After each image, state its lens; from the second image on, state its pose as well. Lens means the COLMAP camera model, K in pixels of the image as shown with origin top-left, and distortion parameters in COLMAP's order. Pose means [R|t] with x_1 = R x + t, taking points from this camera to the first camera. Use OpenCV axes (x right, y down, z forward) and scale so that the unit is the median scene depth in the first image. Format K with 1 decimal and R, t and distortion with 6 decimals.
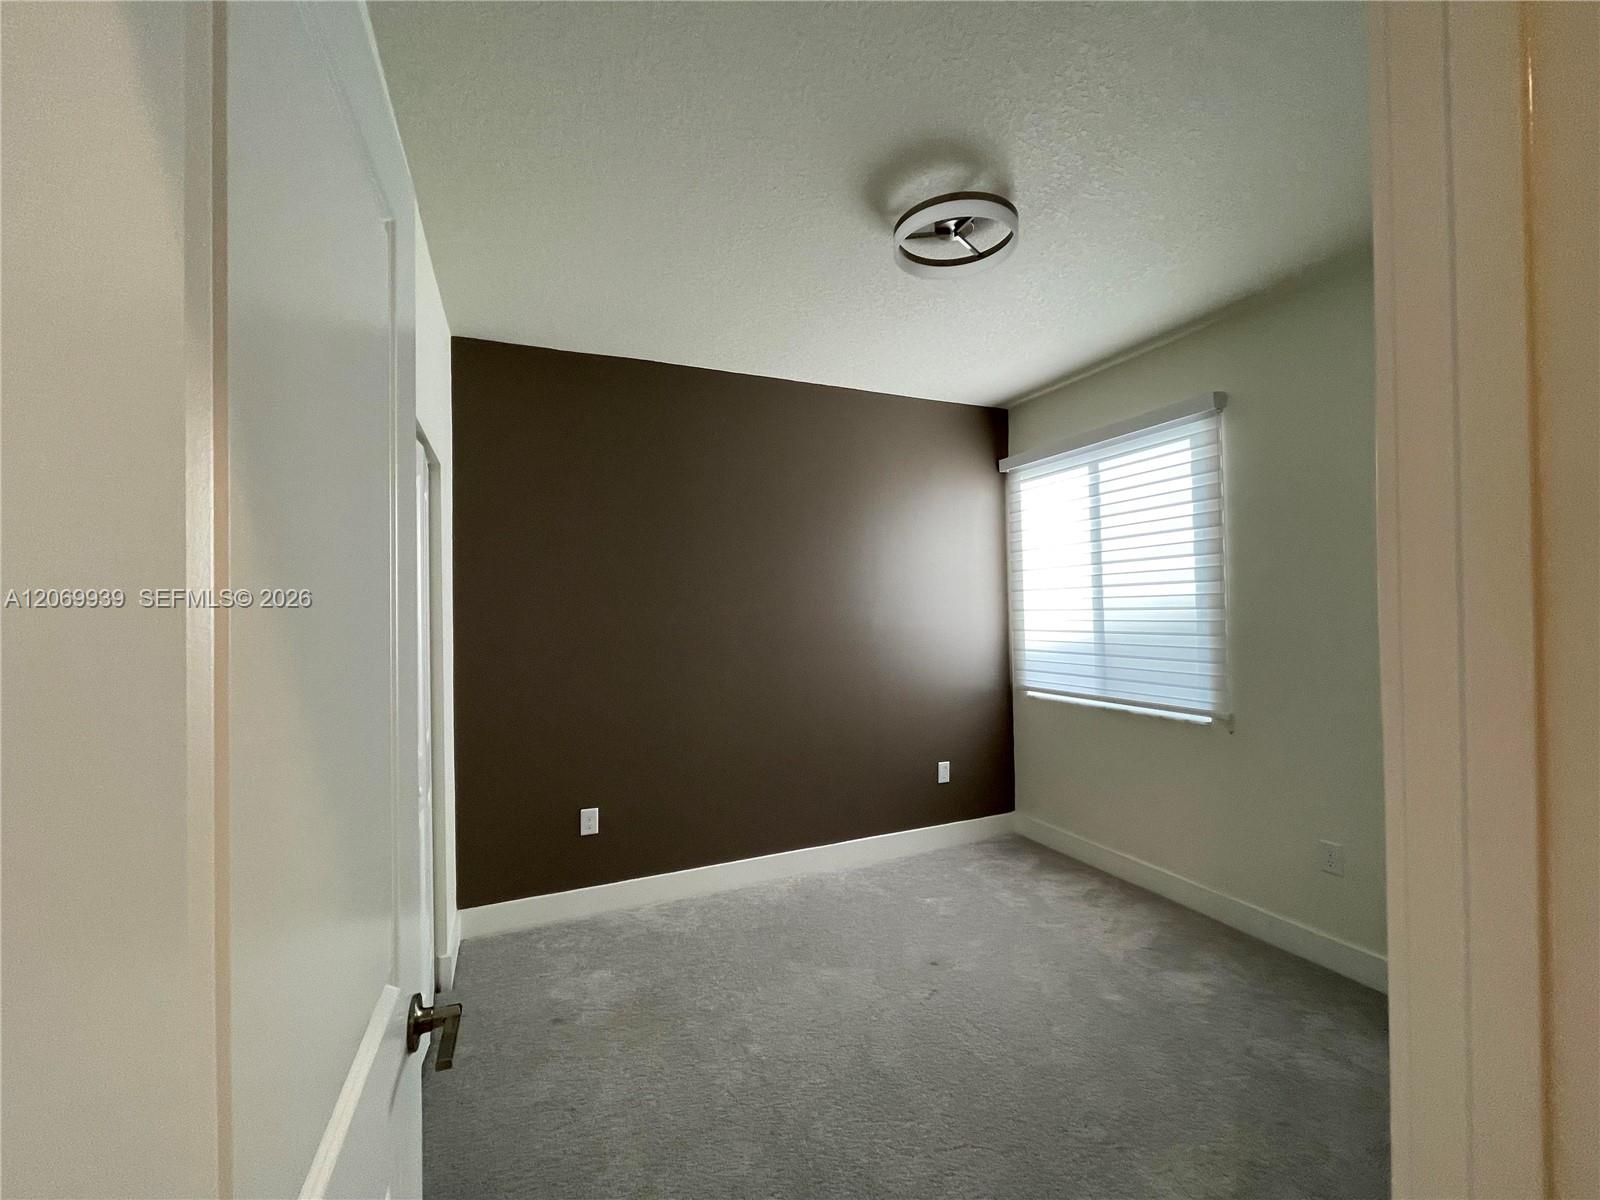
lens RADIAL K [[640.0, 0, 798.0], [0, 640.0, 603.3], [0, 0, 1]] dist [0.004682, 0.000417]
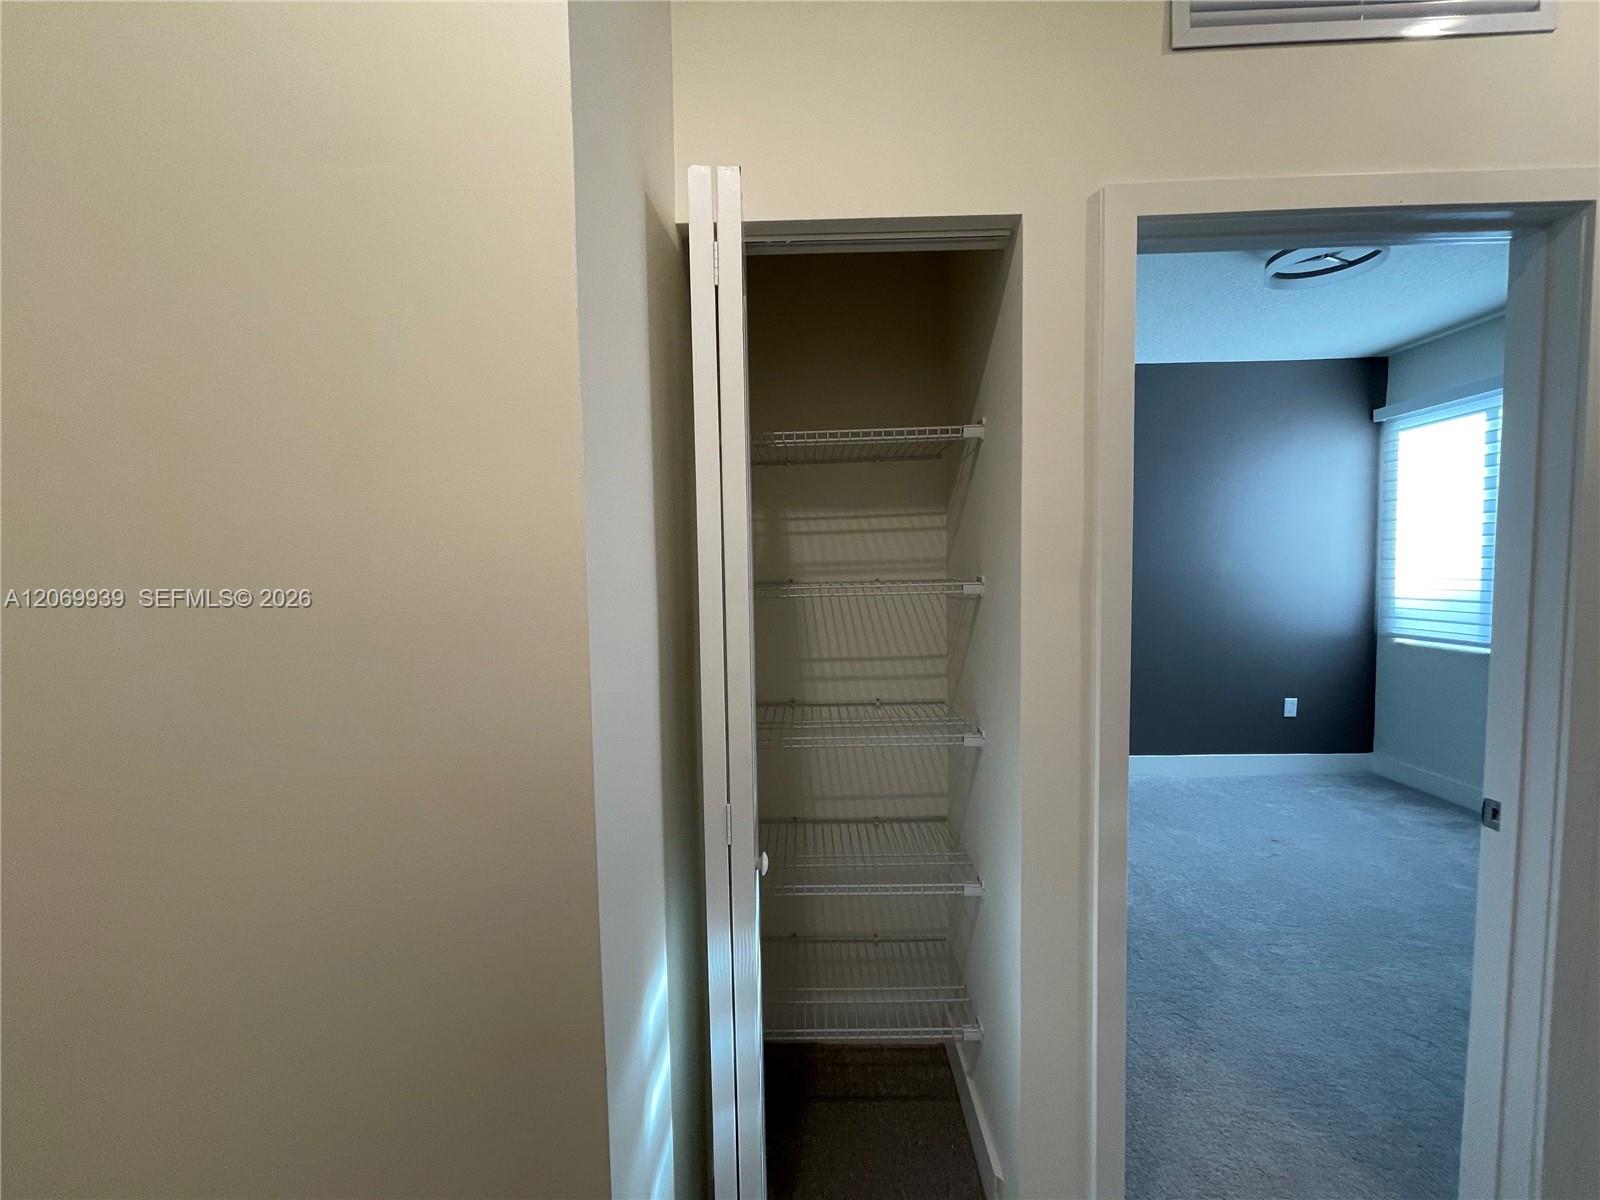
lens RADIAL K [[640.0, 0, 803.4], [0, 640.0, 606.1], [0, 0, 1]] dist [0.004682, 0.000417]
pose [[0.908531, 0.022679, -0.417201, -0.076836], [0.011278, 0.996831, 0.078748, -0.005447], [0.417665, -0.076251, 0.905396, -0.335245]]
